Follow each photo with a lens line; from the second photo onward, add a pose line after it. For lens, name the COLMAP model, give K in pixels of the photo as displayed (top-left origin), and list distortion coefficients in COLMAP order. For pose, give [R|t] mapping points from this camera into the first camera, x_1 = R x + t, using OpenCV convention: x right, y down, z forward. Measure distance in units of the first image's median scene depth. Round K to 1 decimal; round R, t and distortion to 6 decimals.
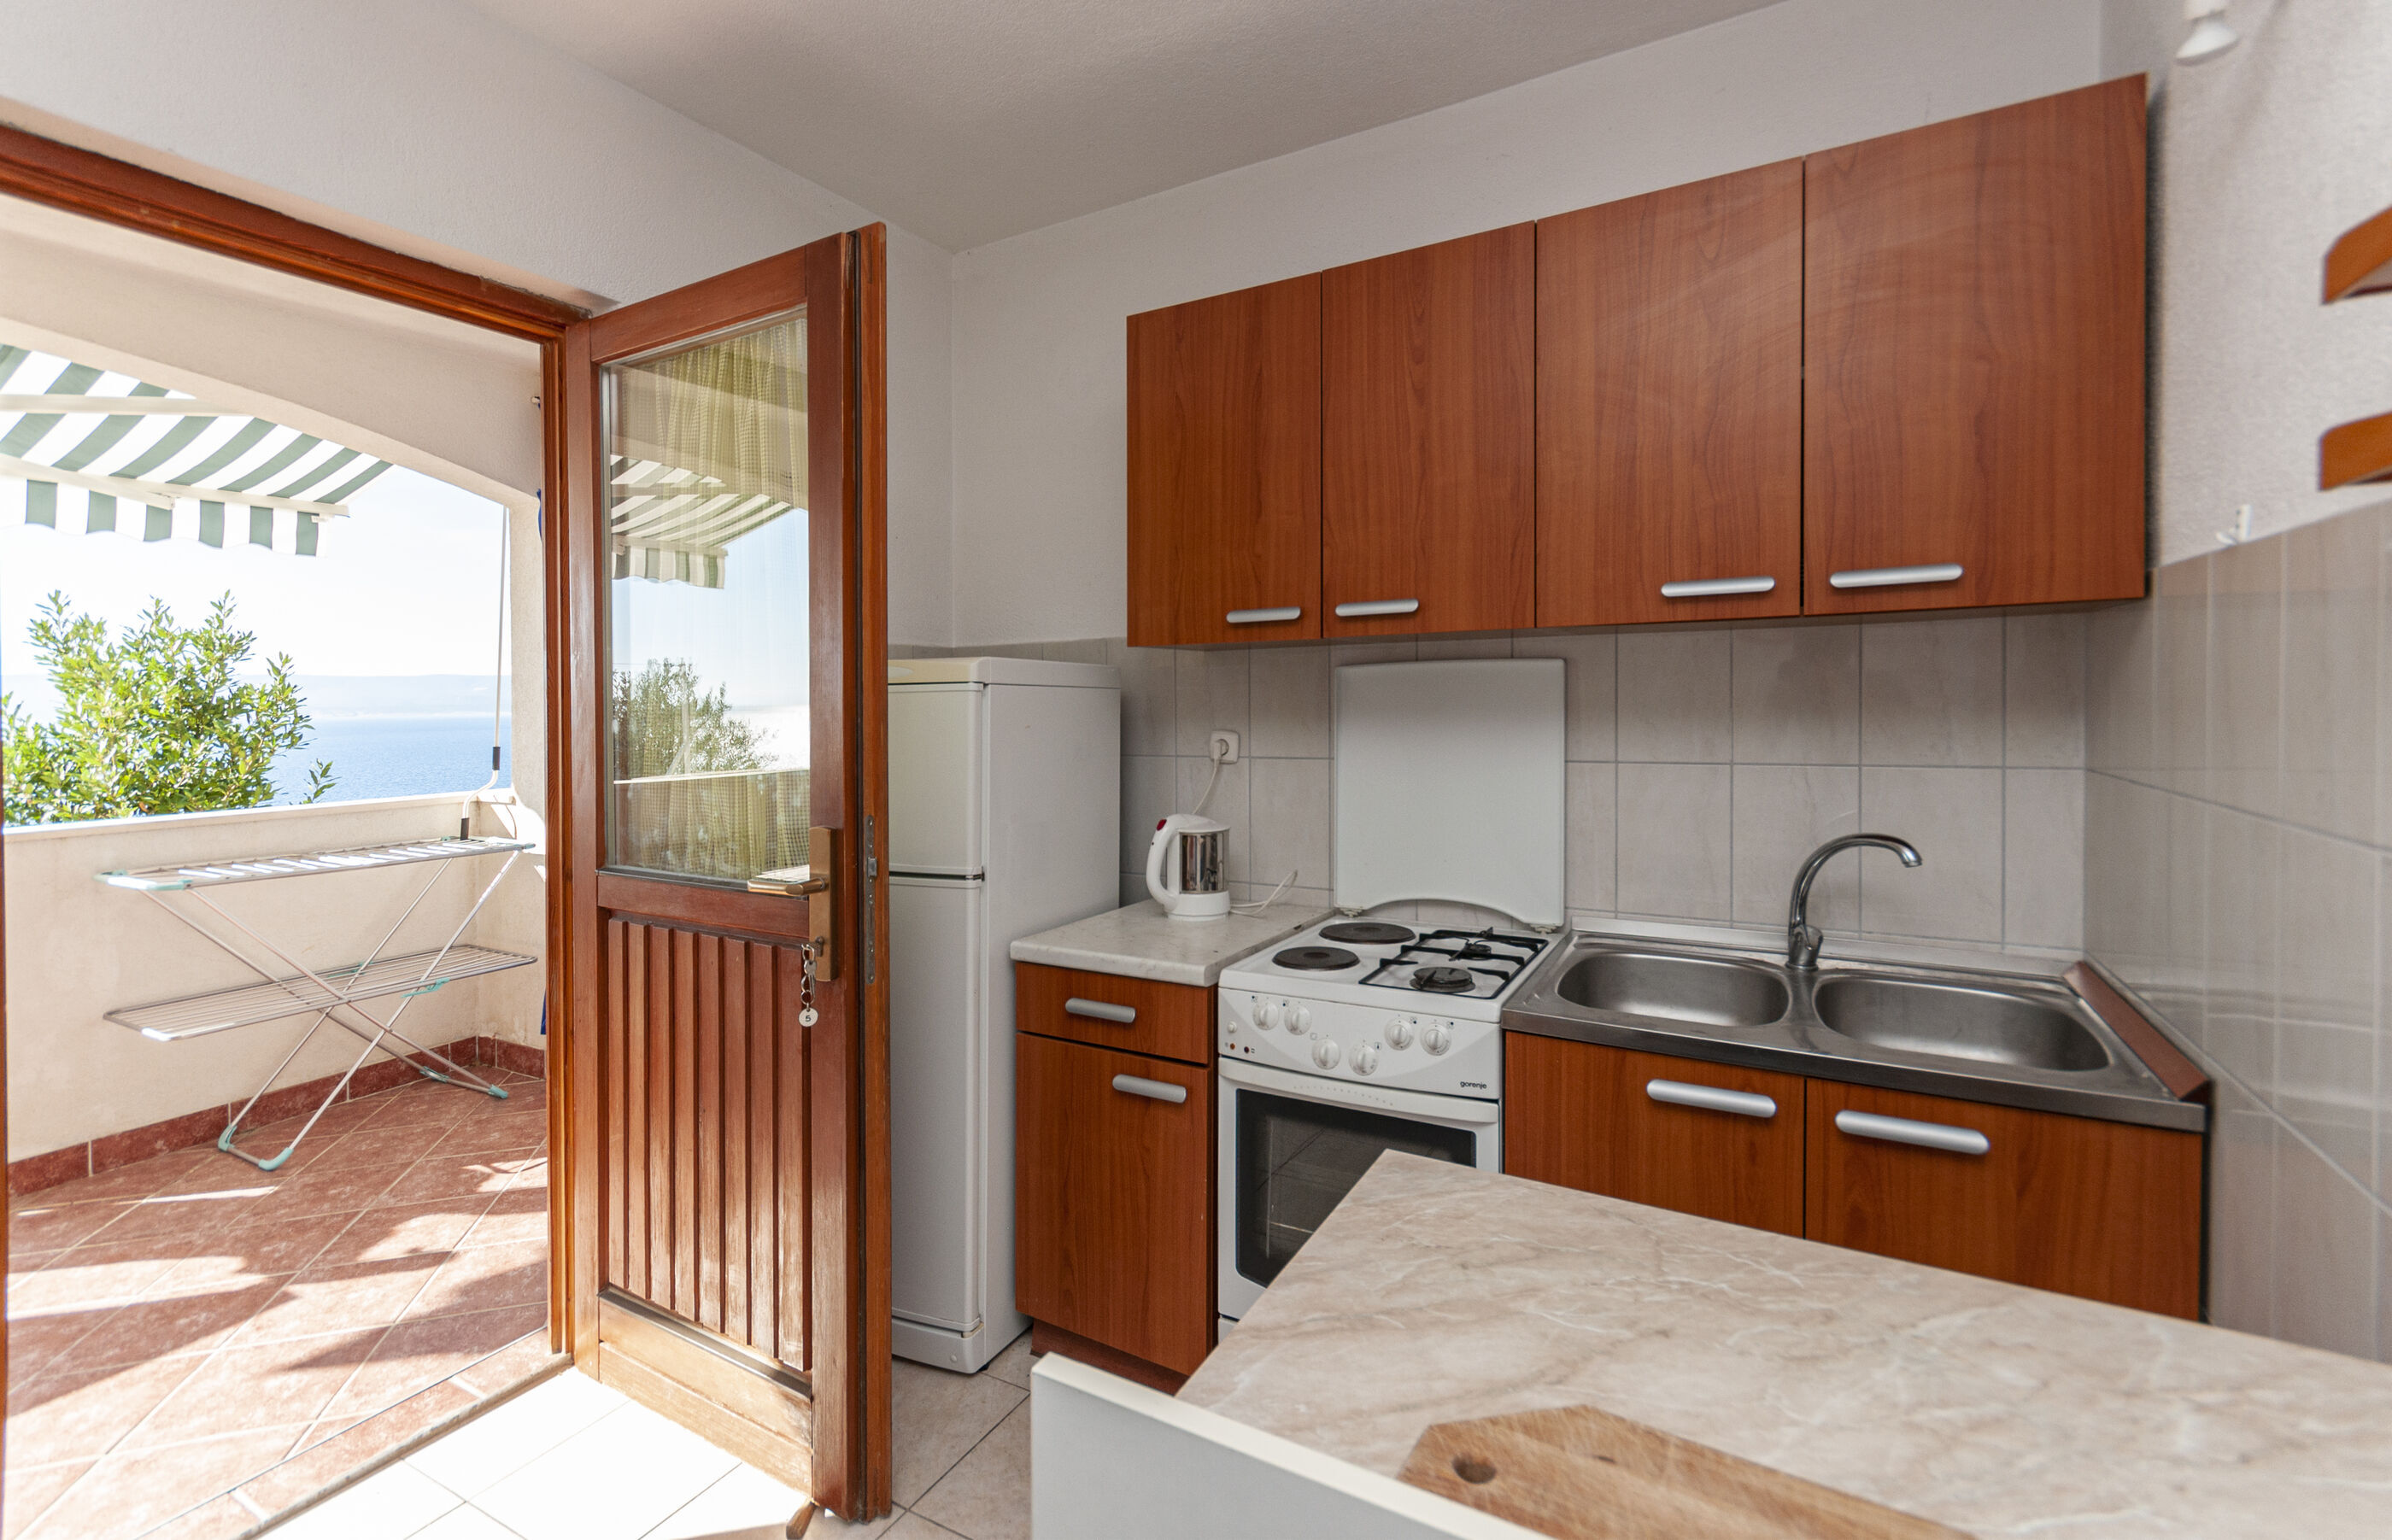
lens RADIAL K [[1058.7, 0, 1184.8], [0, 1058.7, 697.1], [0, 0, 1]] dist [0.009266, 0.000563]
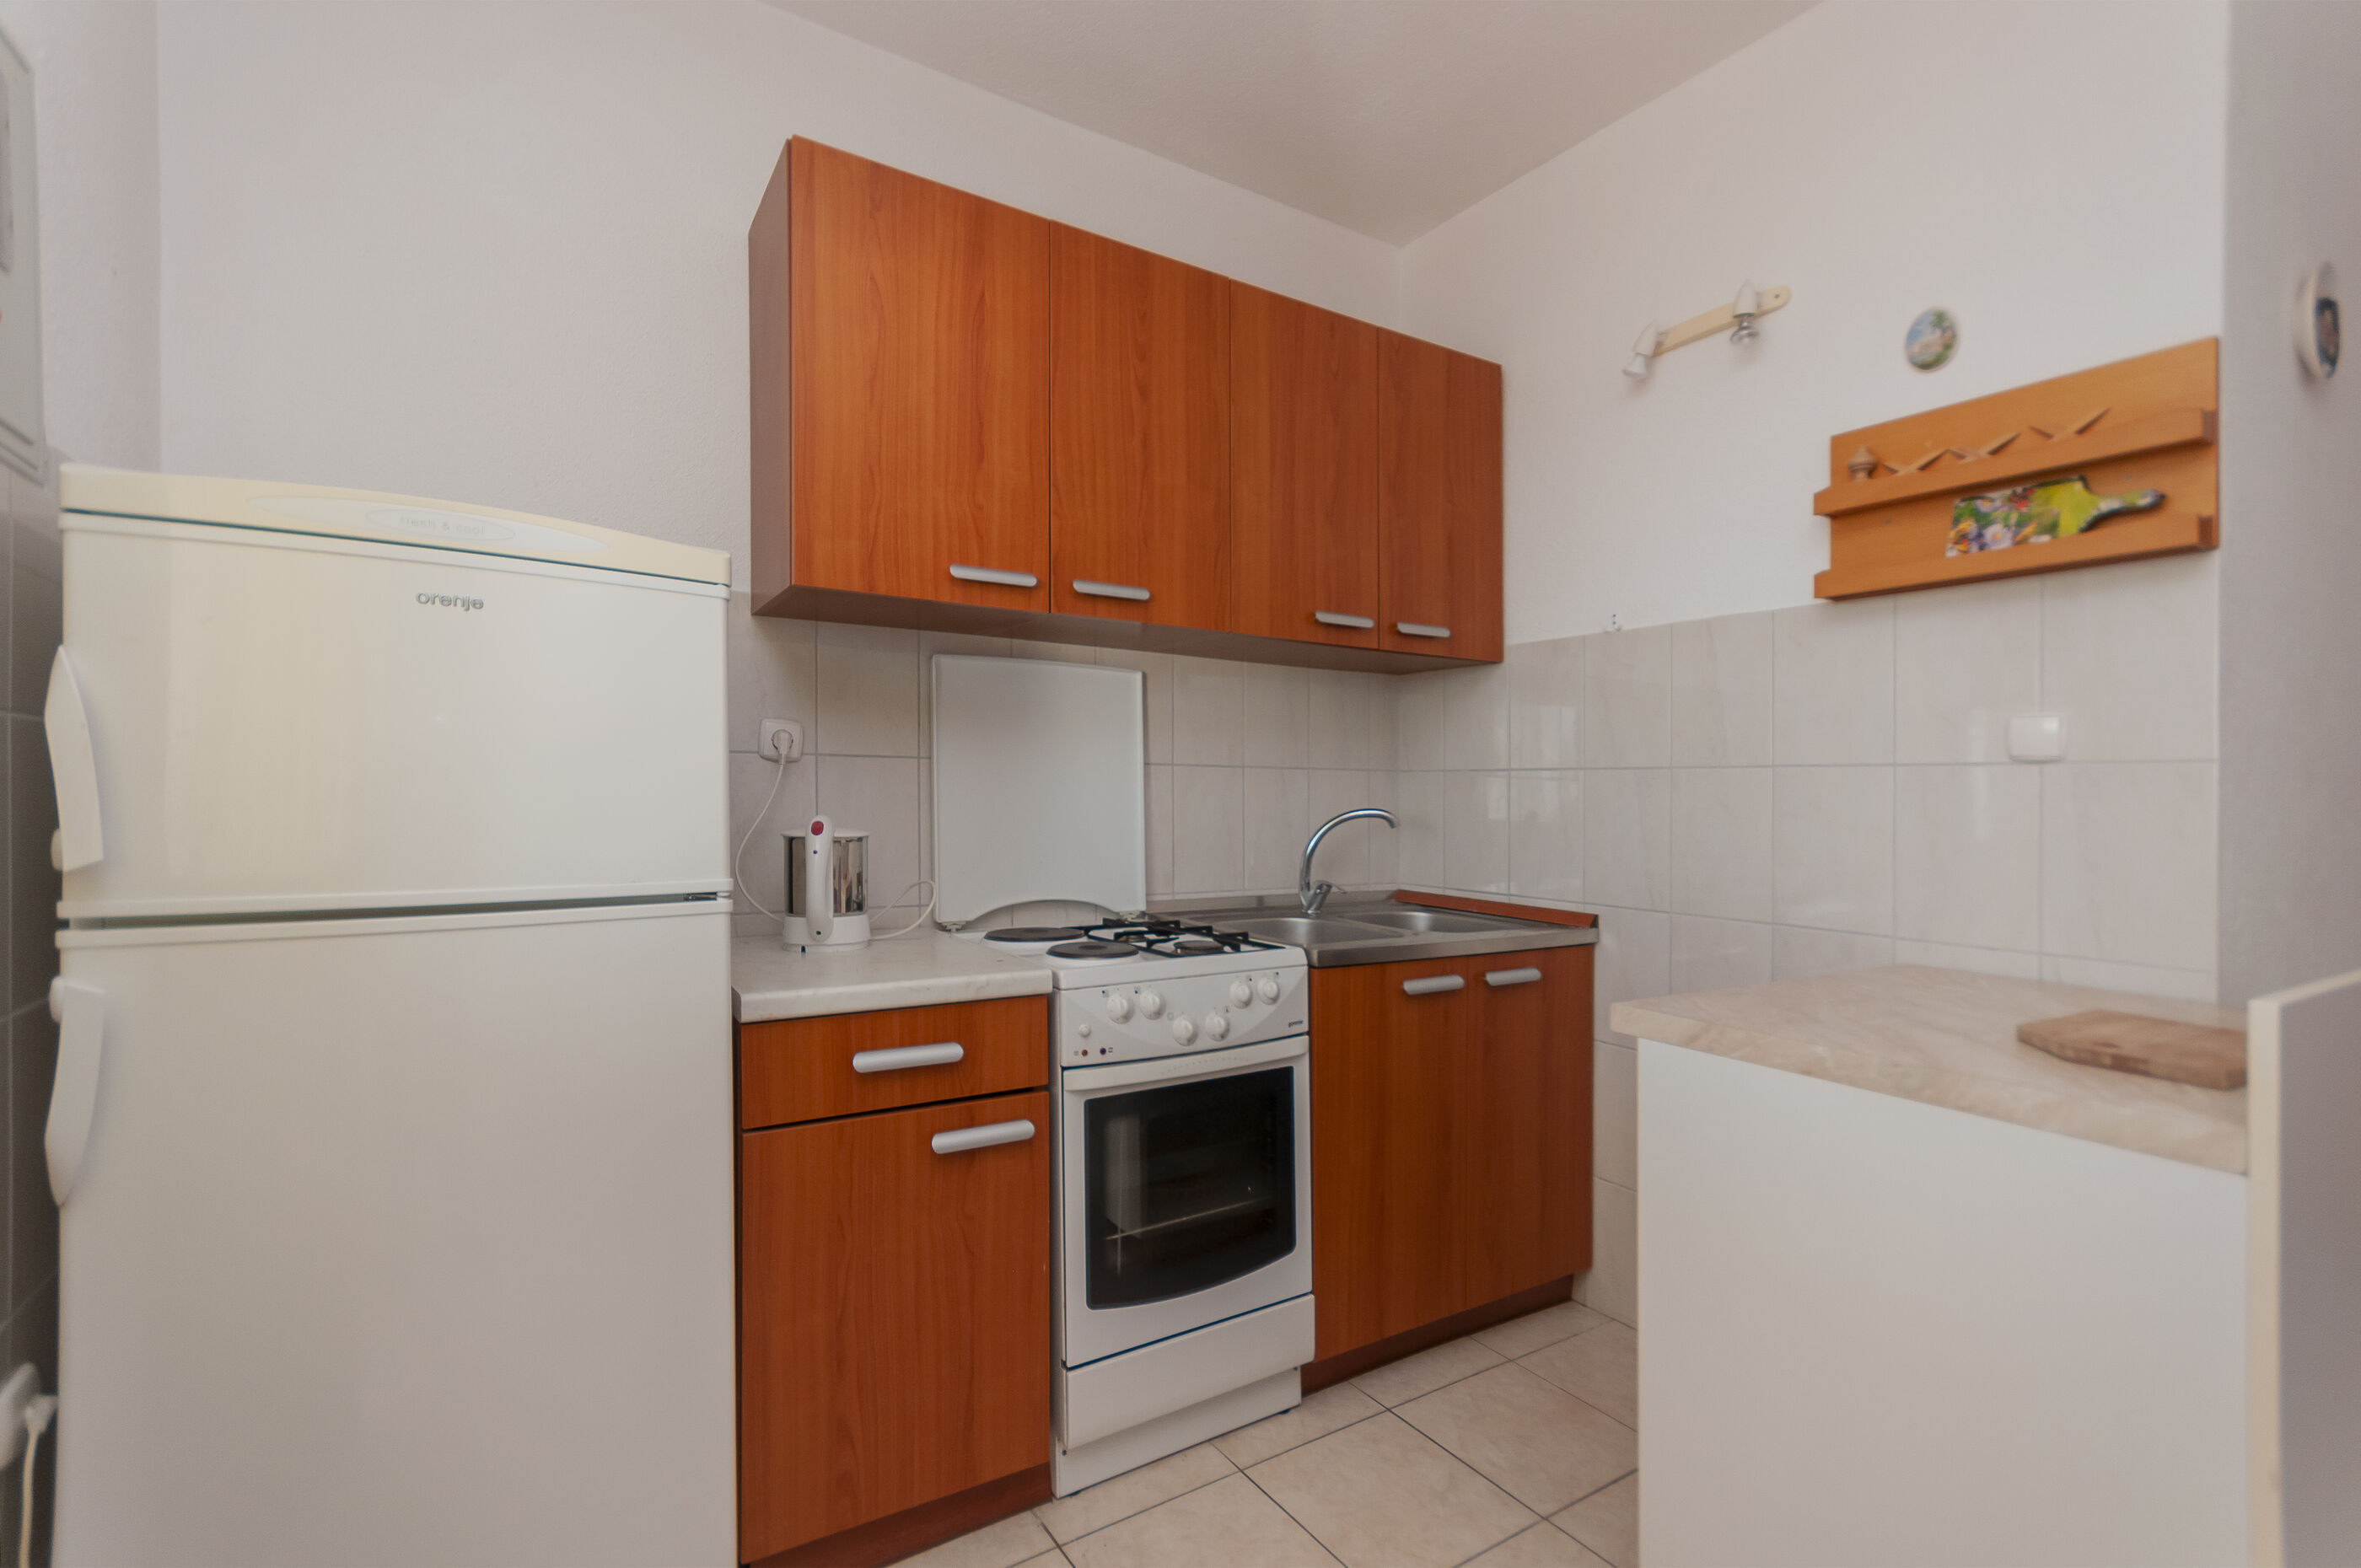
lens RADIAL K [[1063.2, 0, 1182.9], [0, 1063.2, 780.8], [0, 0, 1]] dist [0.005281, 0.000434]
pose [[0.468205, 0.034844, 0.882932, -0.612718], [-0.019006, 0.999388, -0.029361, 0.112857], [-0.883415, -0.003034, 0.468581, 0.452140]]
